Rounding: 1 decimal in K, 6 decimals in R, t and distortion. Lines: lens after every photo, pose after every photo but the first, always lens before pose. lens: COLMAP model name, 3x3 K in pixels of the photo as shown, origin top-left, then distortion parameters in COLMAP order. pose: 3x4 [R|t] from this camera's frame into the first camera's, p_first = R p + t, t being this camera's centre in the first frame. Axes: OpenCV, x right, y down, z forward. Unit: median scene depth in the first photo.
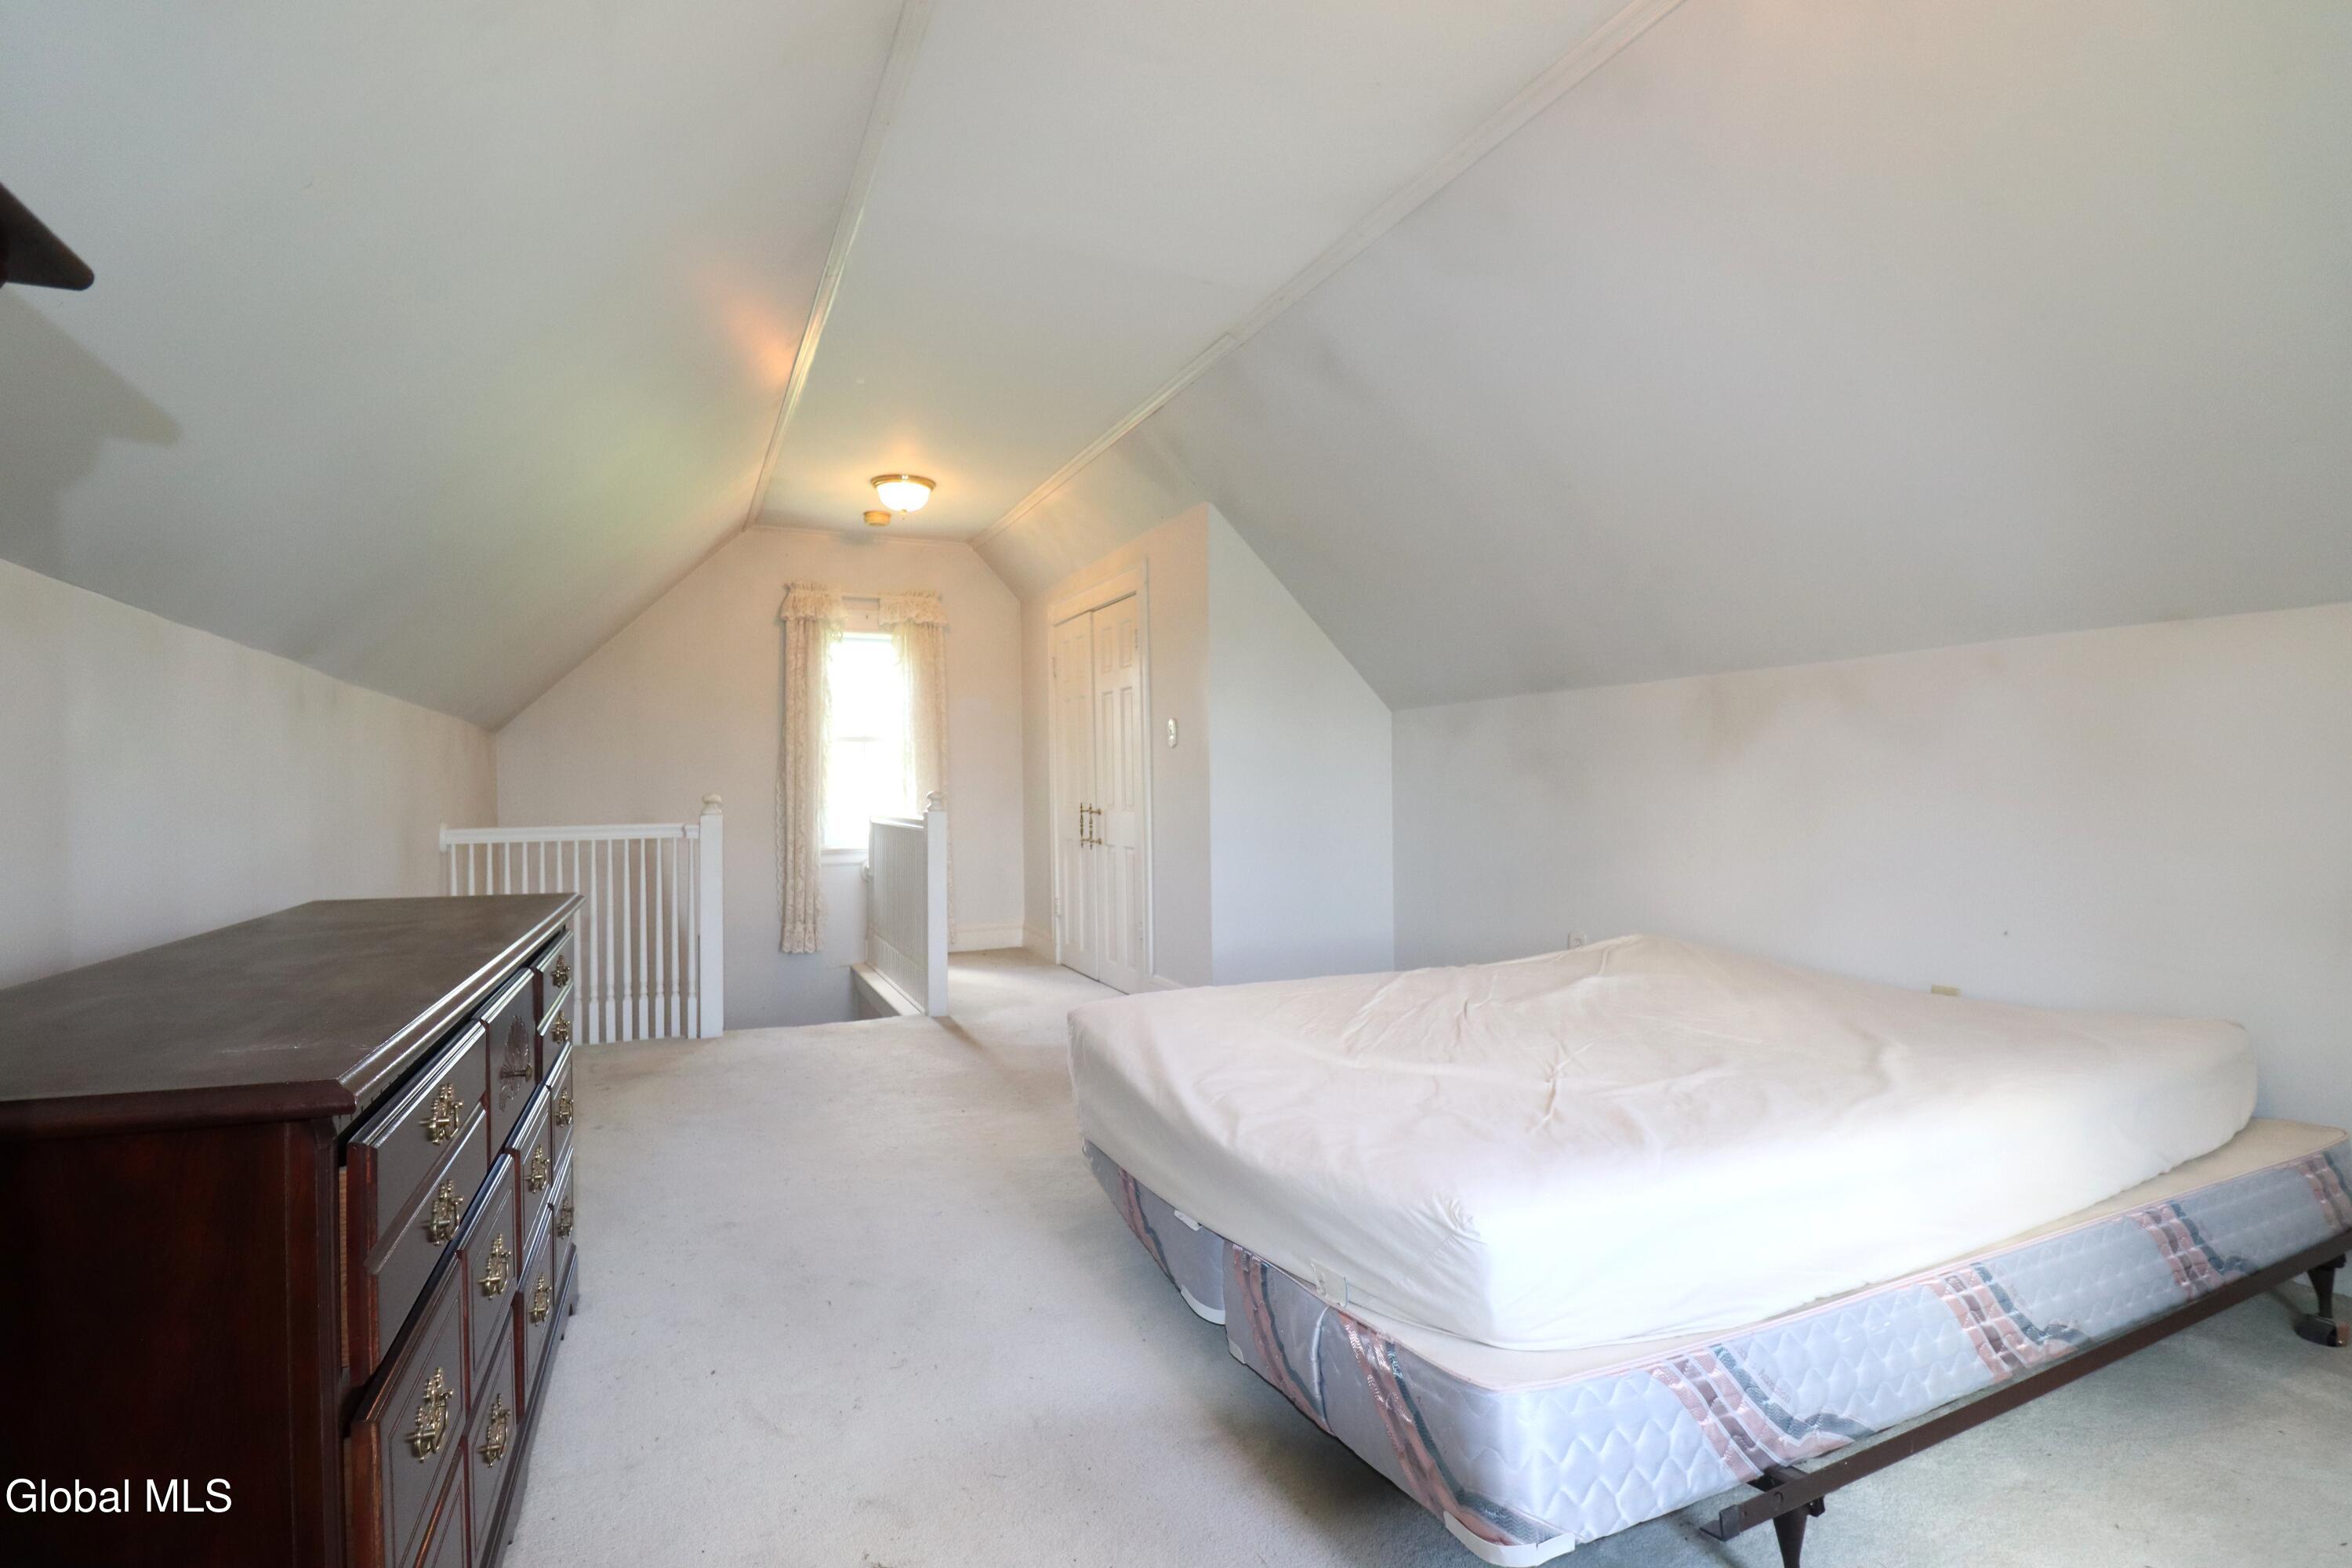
lens RADIAL K [[1085.4, 0, 1165.7], [0, 1085.4, 790.7], [0, 0, 1]] dist [0.001932, -0.014294]
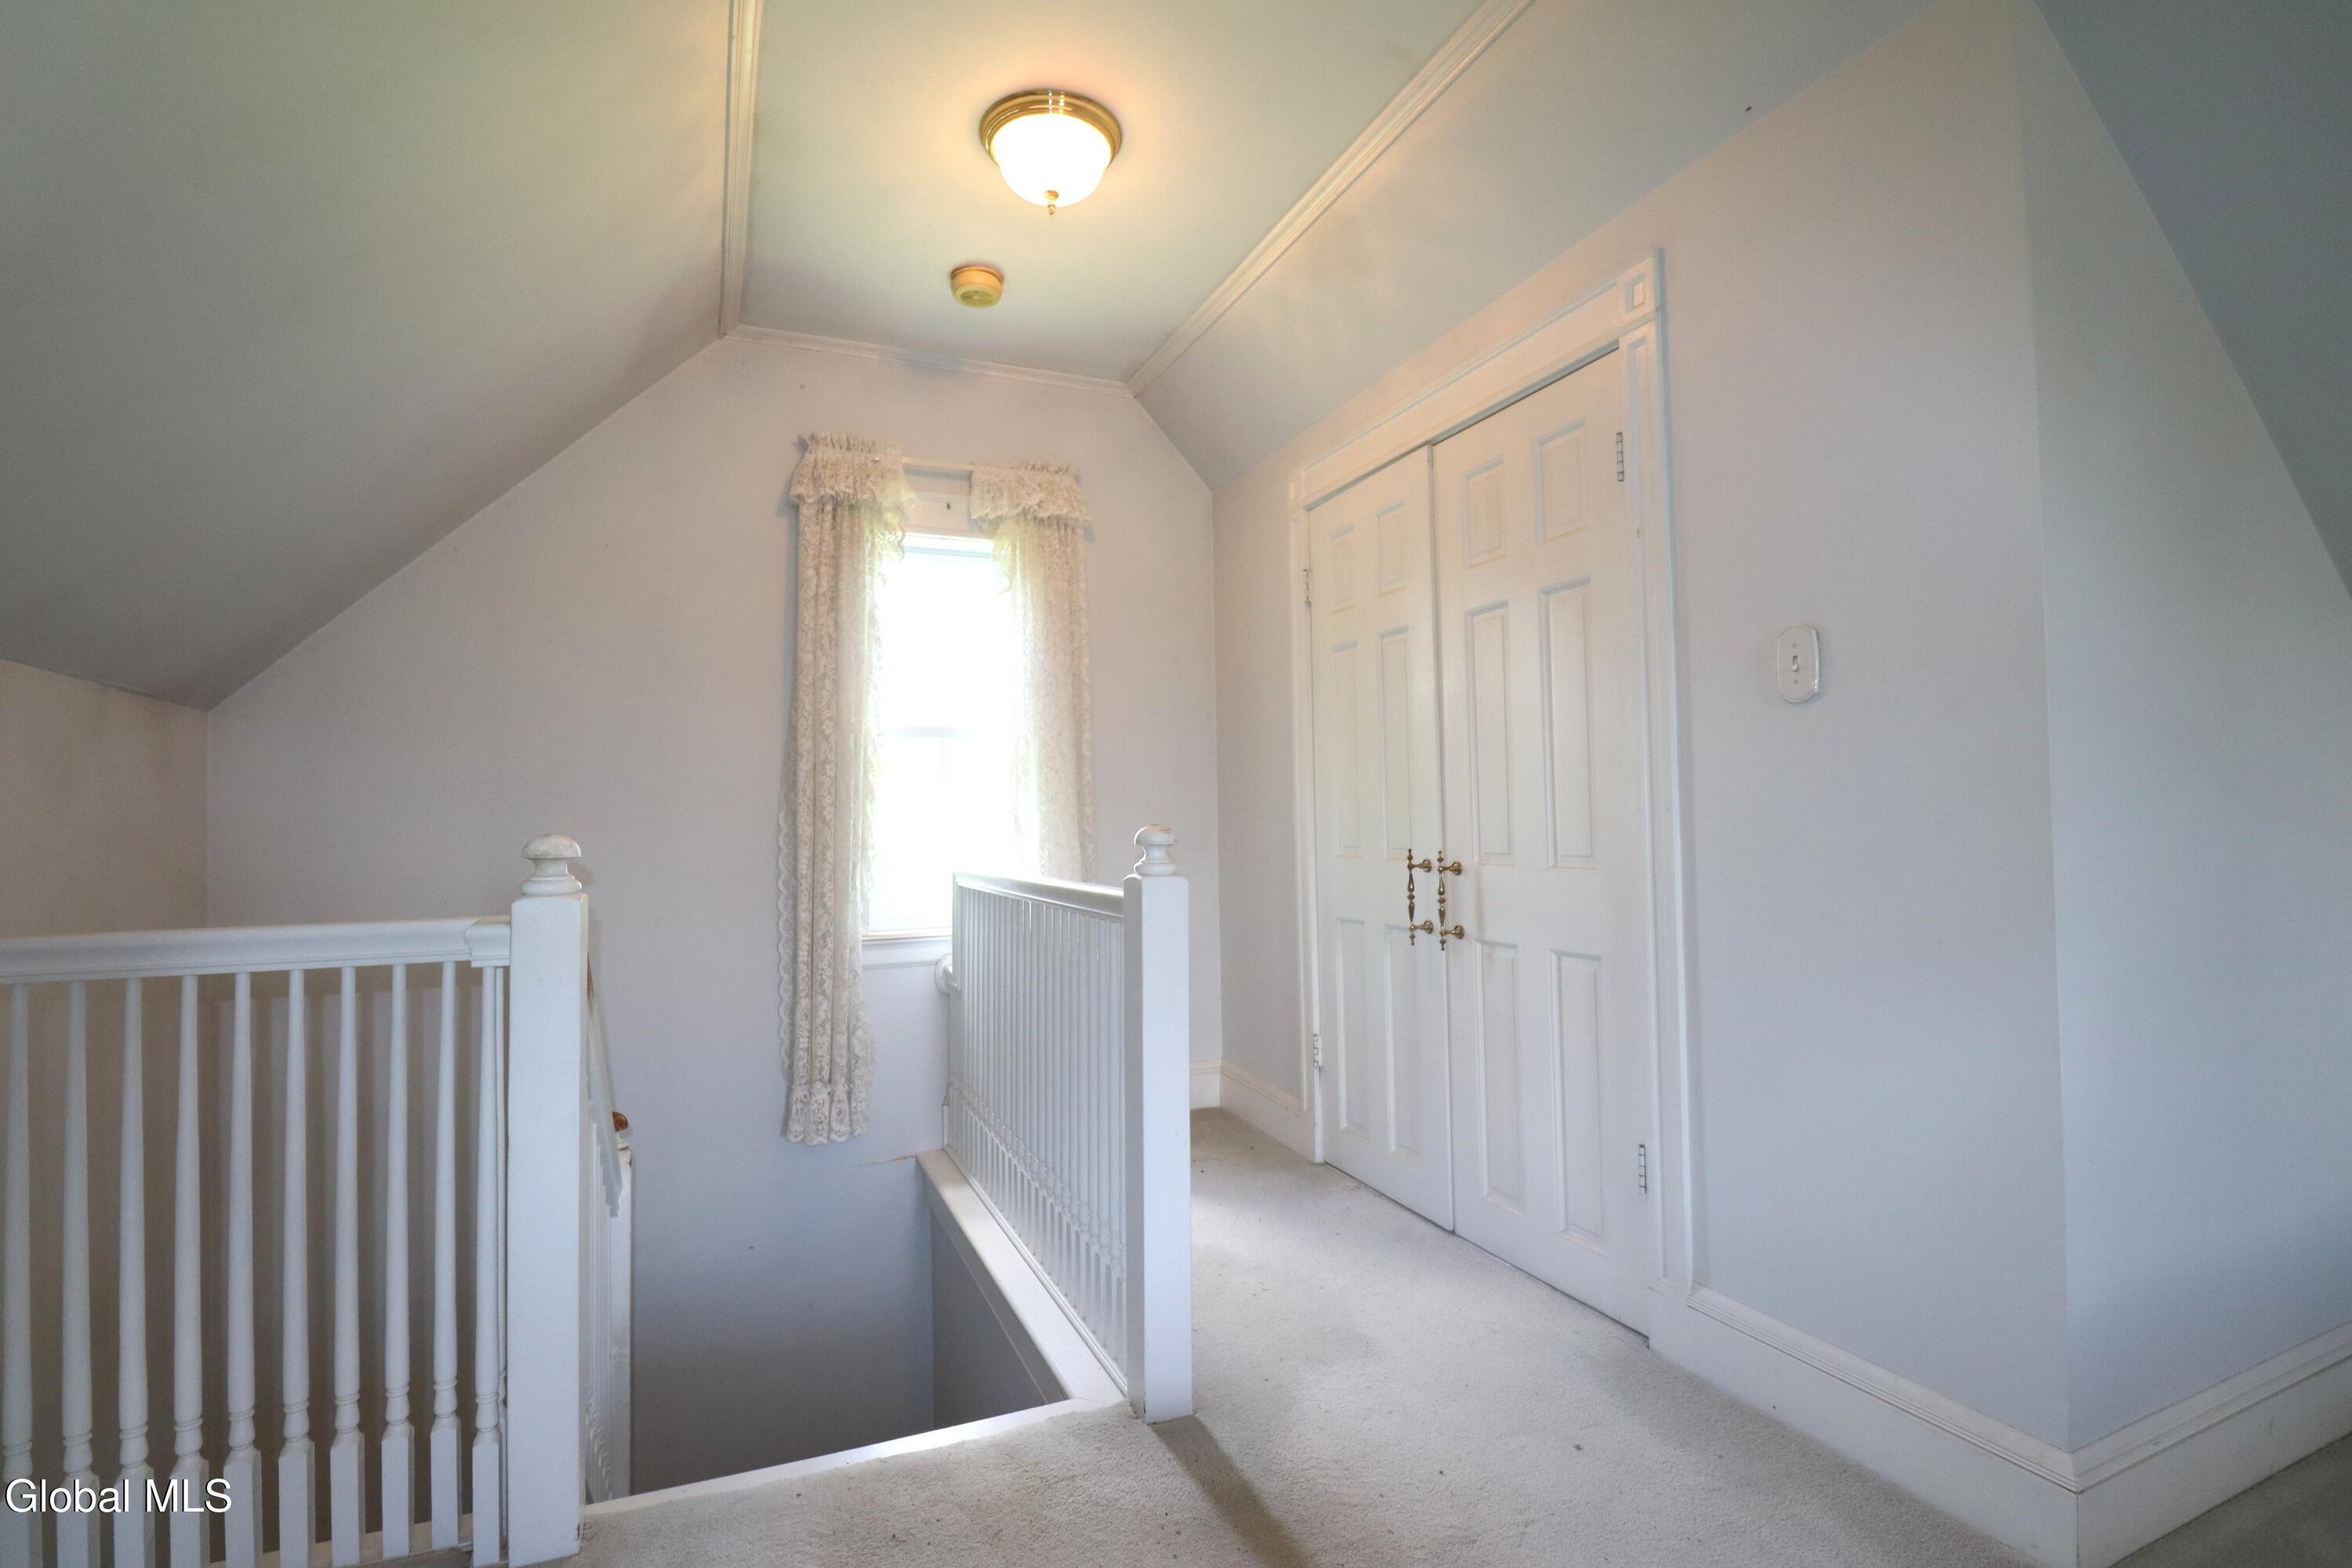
lens RADIAL K [[1085.4, 0, 1165.7], [0, 1085.4, 790.7], [0, 0, 1]] dist [0.001932, -0.014294]
pose [[0.999431, -0.005589, -0.033254, -0.155544], [0.004436, 0.999389, -0.034664, 0.001419], [0.033427, 0.034497, 0.998846, 0.485473]]
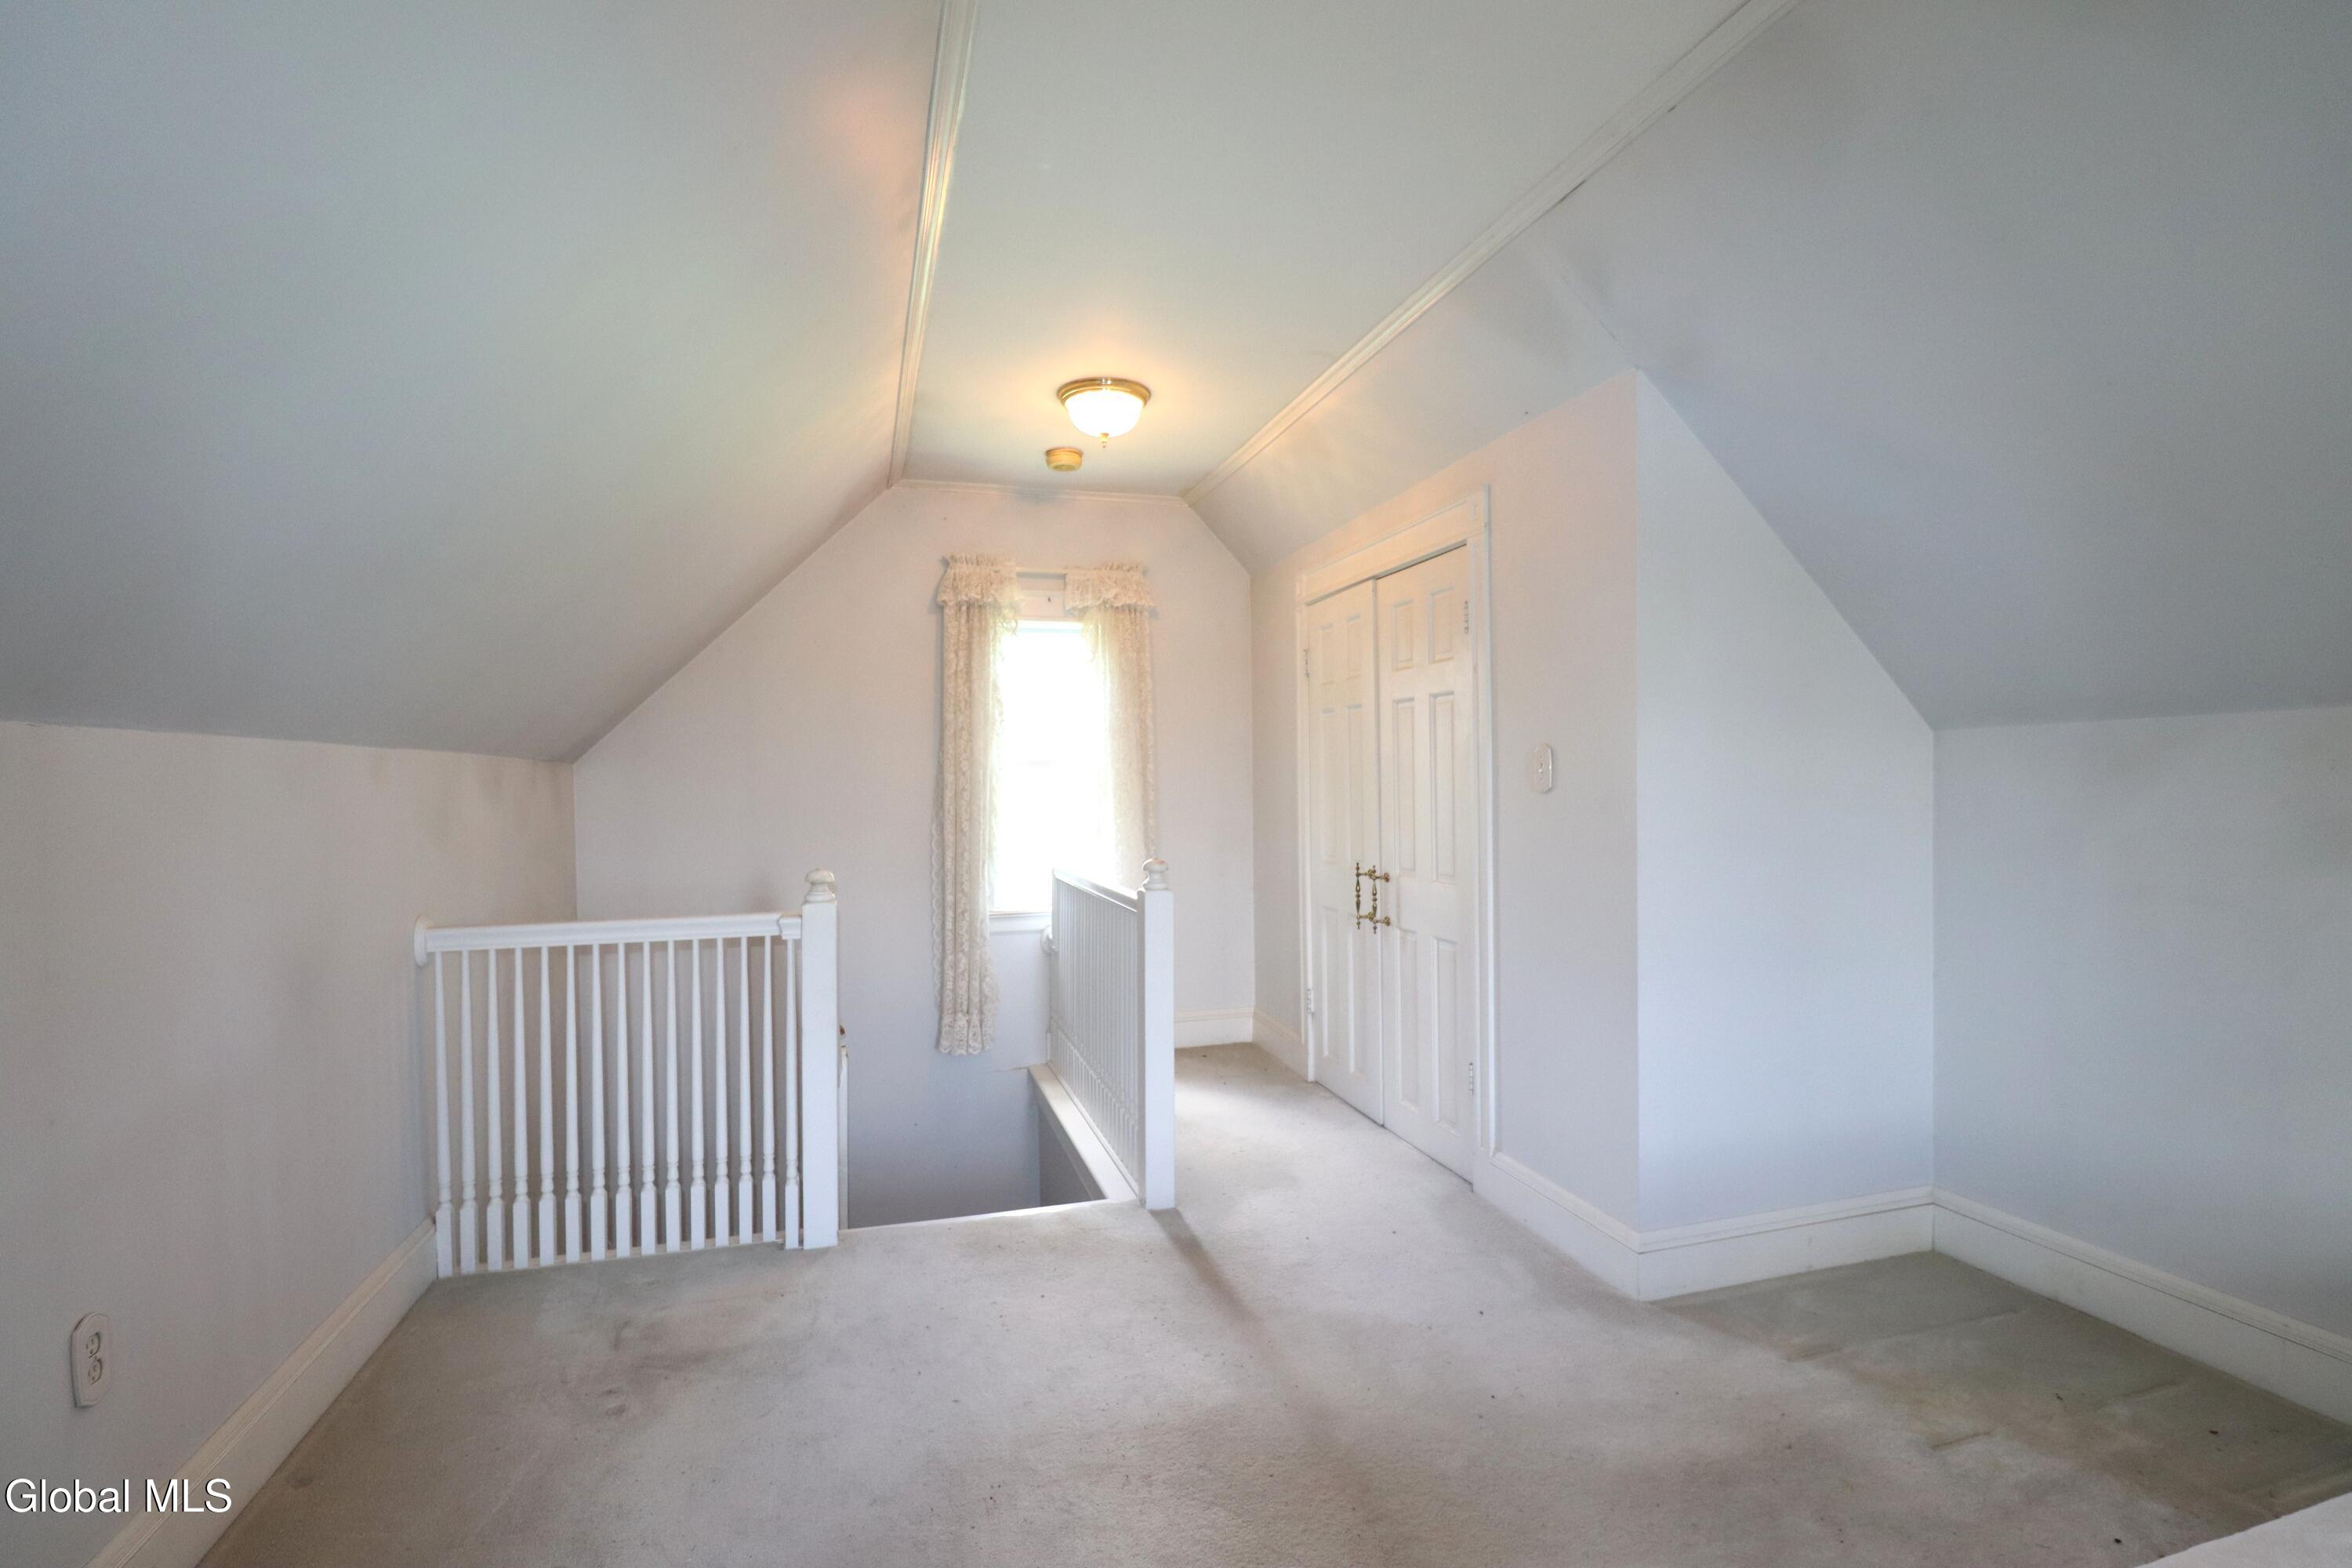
lens RADIAL K [[1085.4, 0, 1165.7], [0, 1085.4, 790.7], [0, 0, 1]] dist [0.001932, -0.014294]
pose [[0.988012, 0.000965, -0.154373, -0.085025], [-0.000230, 0.999989, 0.004775, -0.034265], [0.154376, -0.004682, 0.988001, 0.289052]]
